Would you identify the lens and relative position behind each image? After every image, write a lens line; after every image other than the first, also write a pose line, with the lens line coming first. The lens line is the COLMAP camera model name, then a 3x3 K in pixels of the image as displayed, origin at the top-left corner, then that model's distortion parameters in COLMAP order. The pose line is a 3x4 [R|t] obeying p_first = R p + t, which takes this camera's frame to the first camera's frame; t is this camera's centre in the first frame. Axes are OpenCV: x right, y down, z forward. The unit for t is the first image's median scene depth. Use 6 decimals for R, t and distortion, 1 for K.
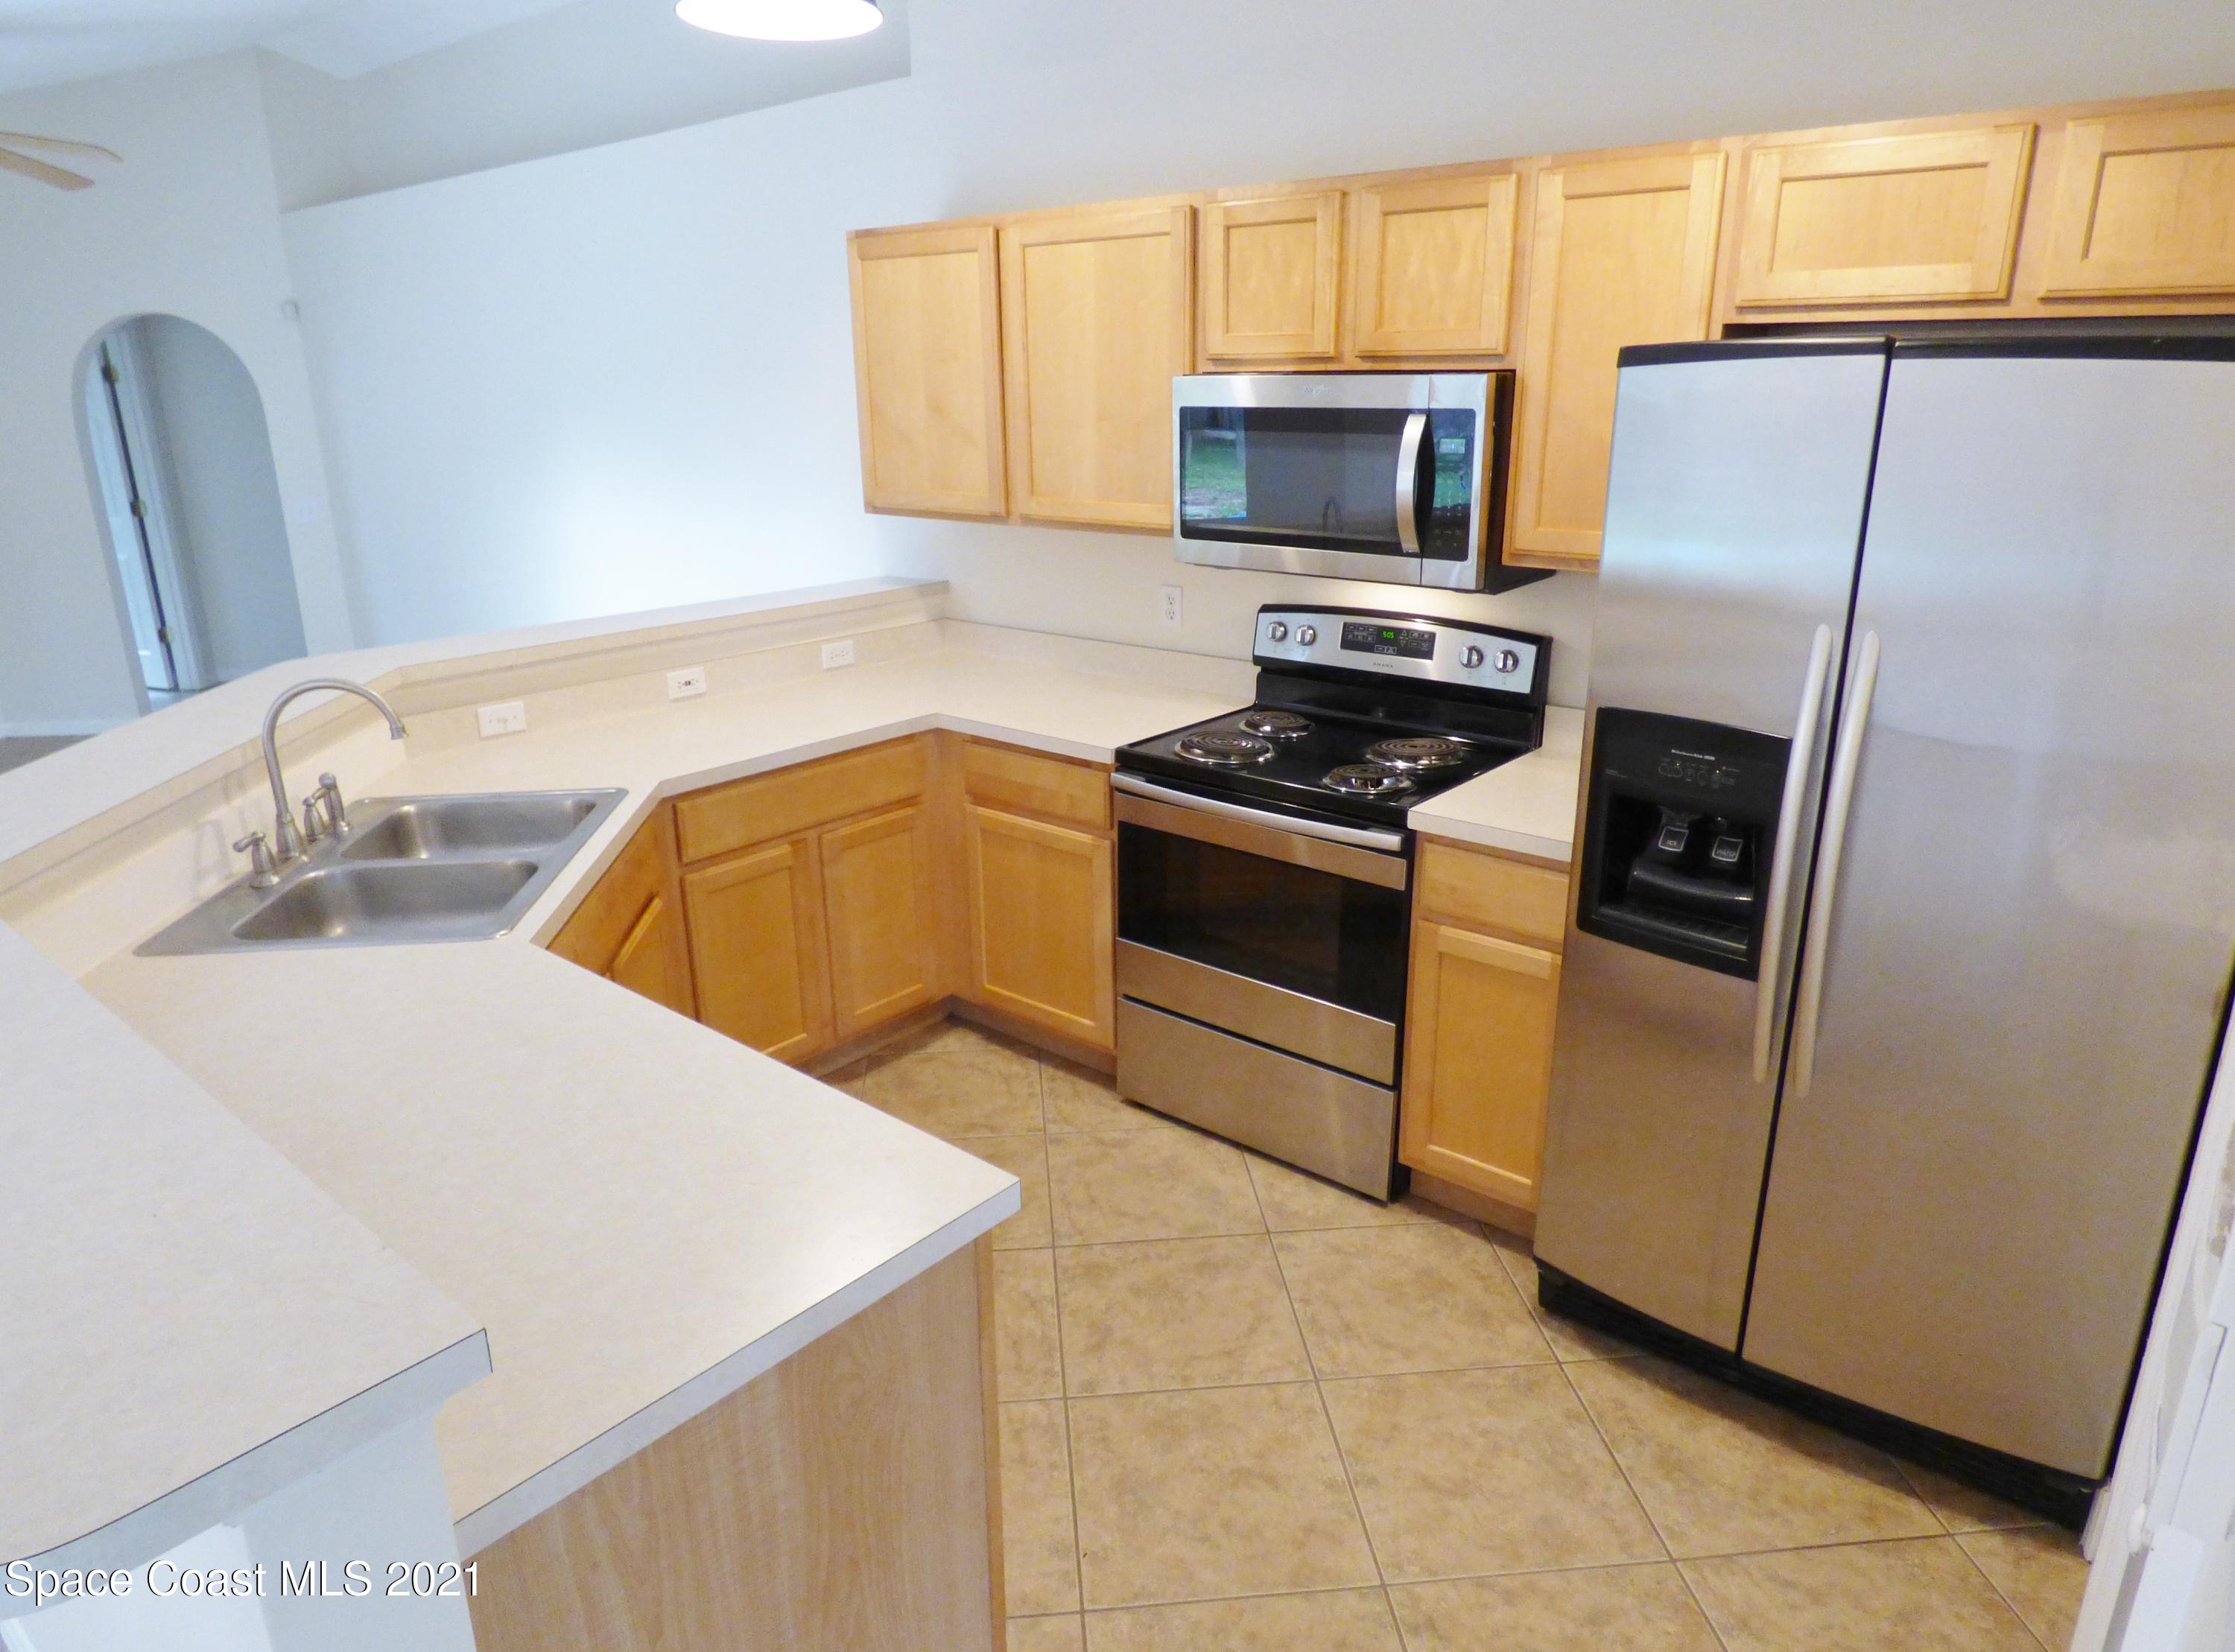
lens RADIAL K [[1392.6, 0, 1117.5], [0, 1392.6, 826.0], [0, 0, 1]] dist [-0.009962, -0.001087]
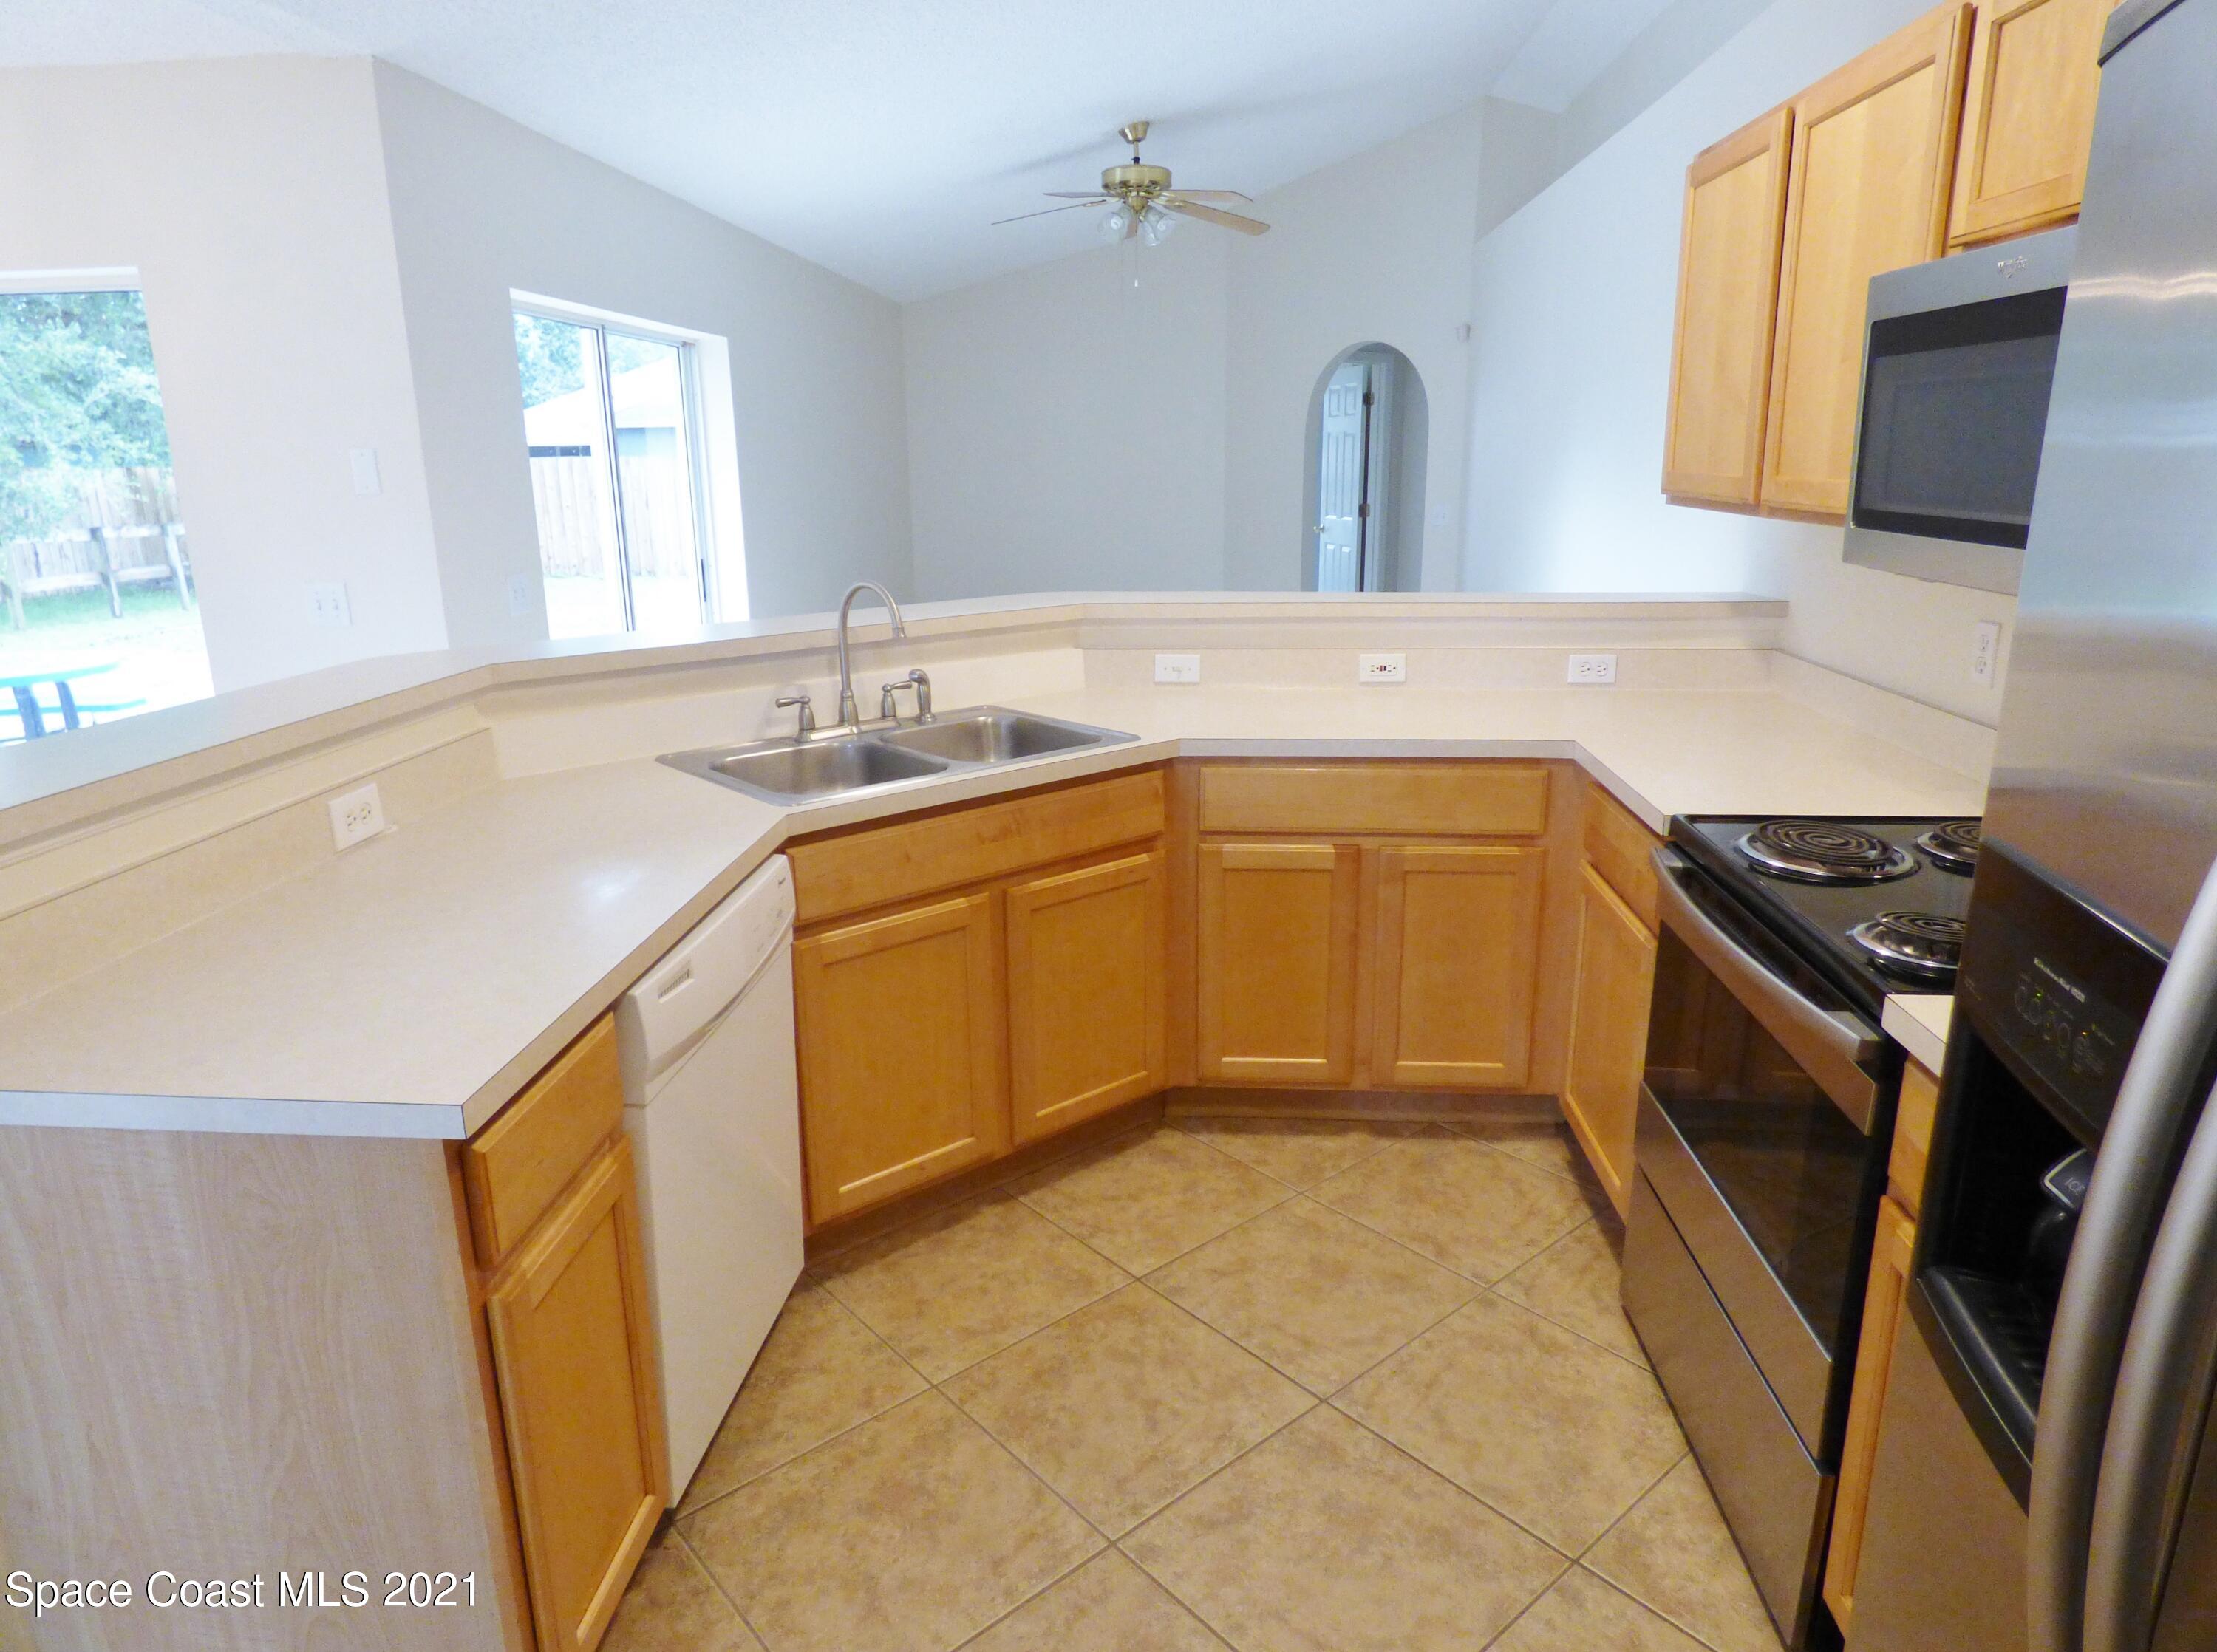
lens RADIAL K [[1370.1, 0, 1113.4], [0, 1370.1, 818.5], [0, 0, 1]] dist [-0.012924, 0.003801]
pose [[0.586025, 0.214790, -0.781307, 0.348892], [-0.243371, 0.966365, 0.083123, -0.040336], [0.772881, 0.141435, 0.618587, 0.327894]]
